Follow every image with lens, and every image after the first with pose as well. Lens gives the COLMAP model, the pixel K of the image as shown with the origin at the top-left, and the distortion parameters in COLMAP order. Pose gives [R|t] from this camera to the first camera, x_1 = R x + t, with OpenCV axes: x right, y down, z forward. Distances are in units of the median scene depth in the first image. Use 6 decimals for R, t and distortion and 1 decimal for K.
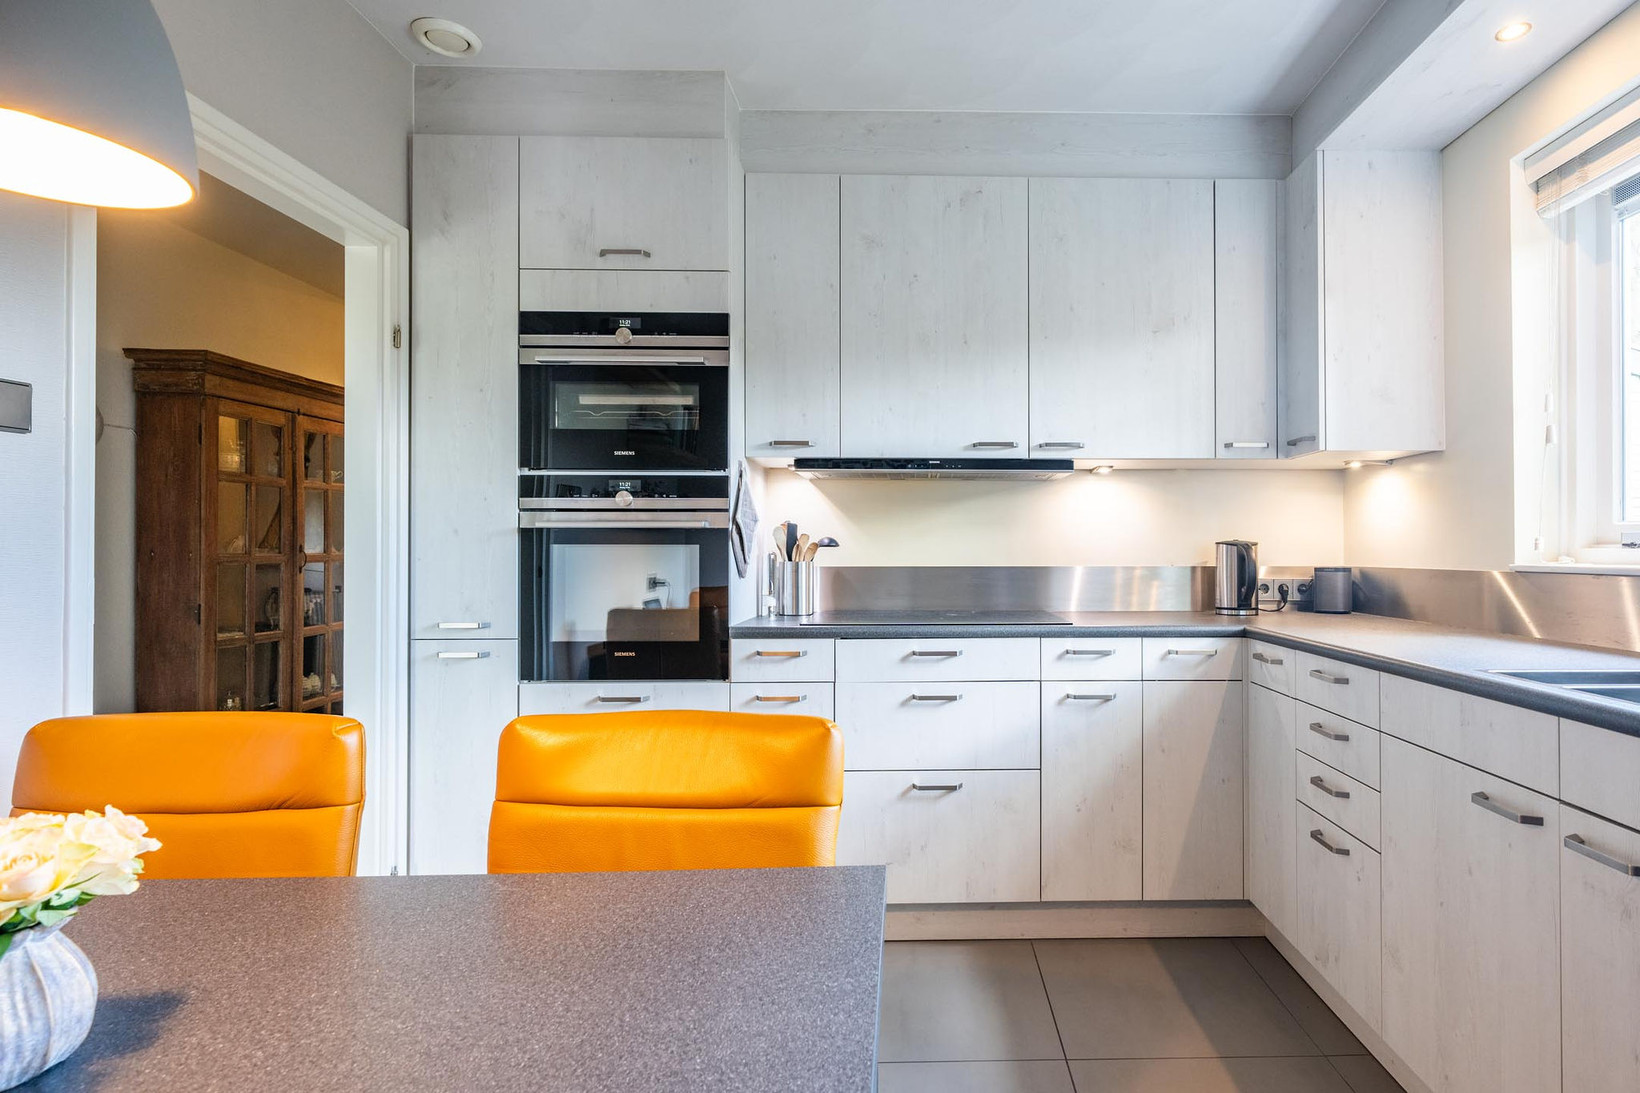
lens RADIAL K [[856.6, 0, 950.5], [0, 856.6, 545.1], [0, 0, 1]] dist [0.000072, -0.000244]
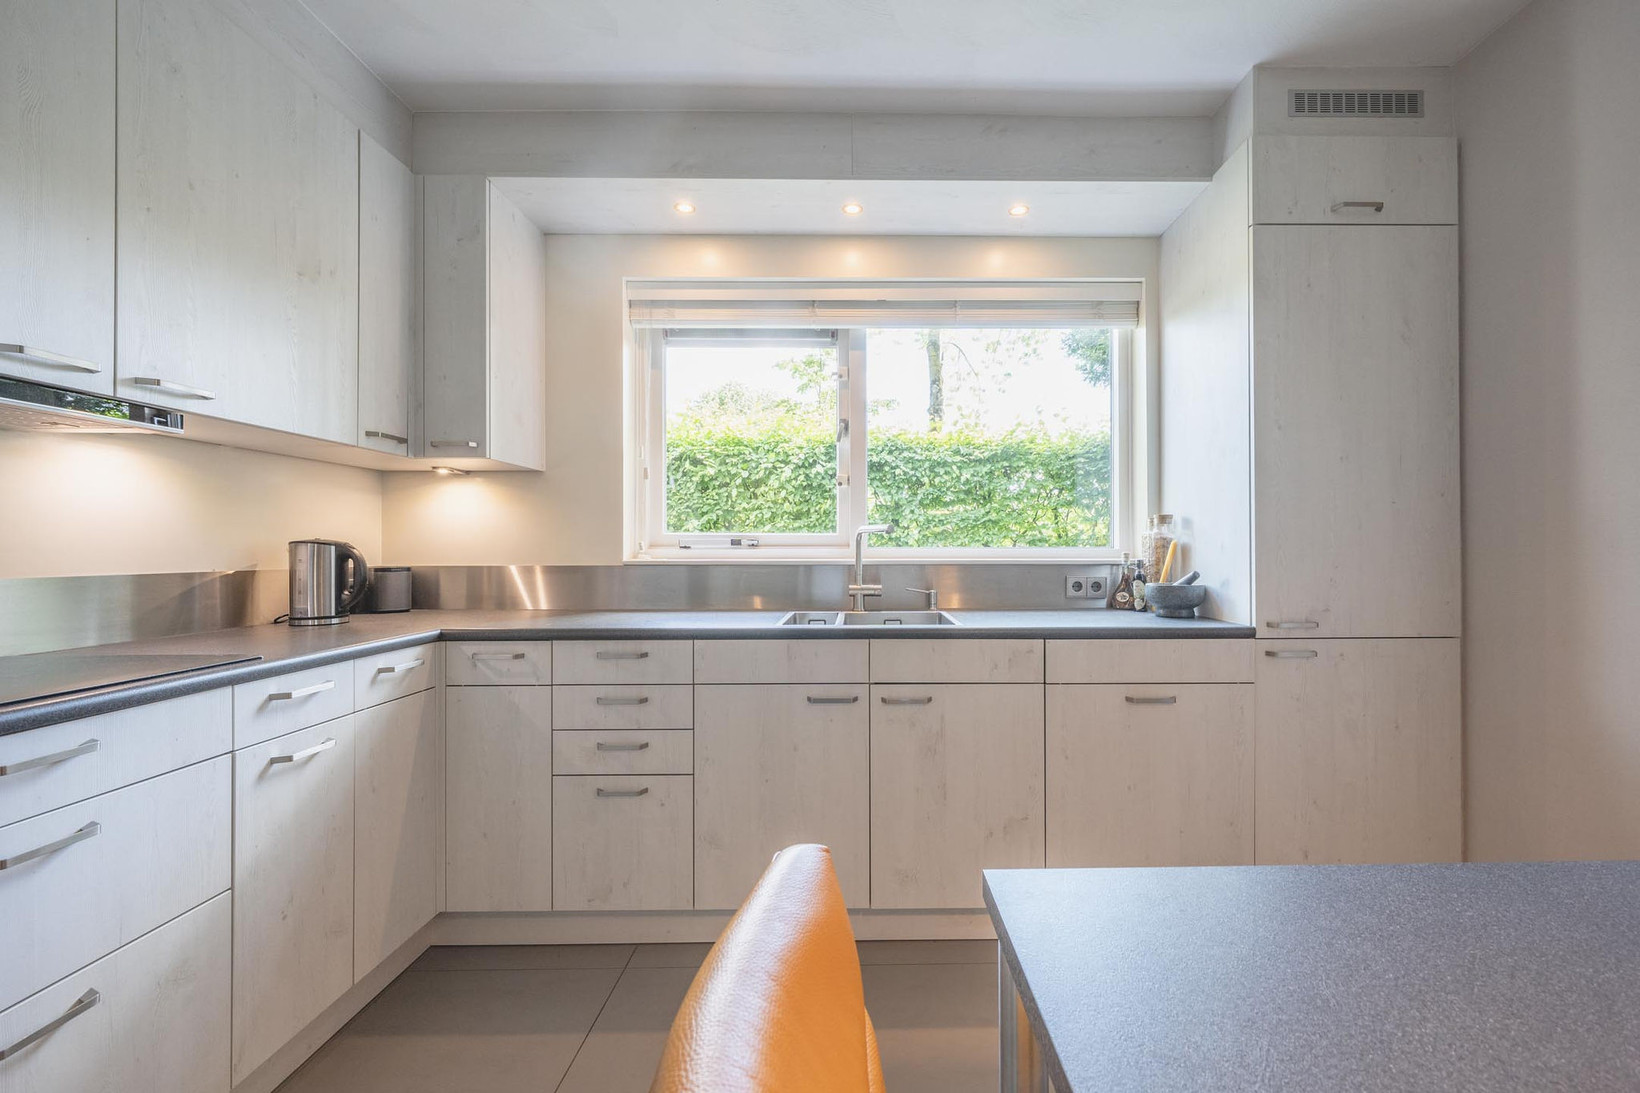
lens RADIAL K [[653.5, 0, 860.9], [0, 653.5, 547.2], [0, 0, 1]] dist [0.002270, 0.000094]
pose [[0.025756, 0.004303, 0.999659, -0.382514], [-0.007125, 0.999966, -0.004121, 0.001636], [-0.999643, -0.007016, 0.025786, 0.511298]]
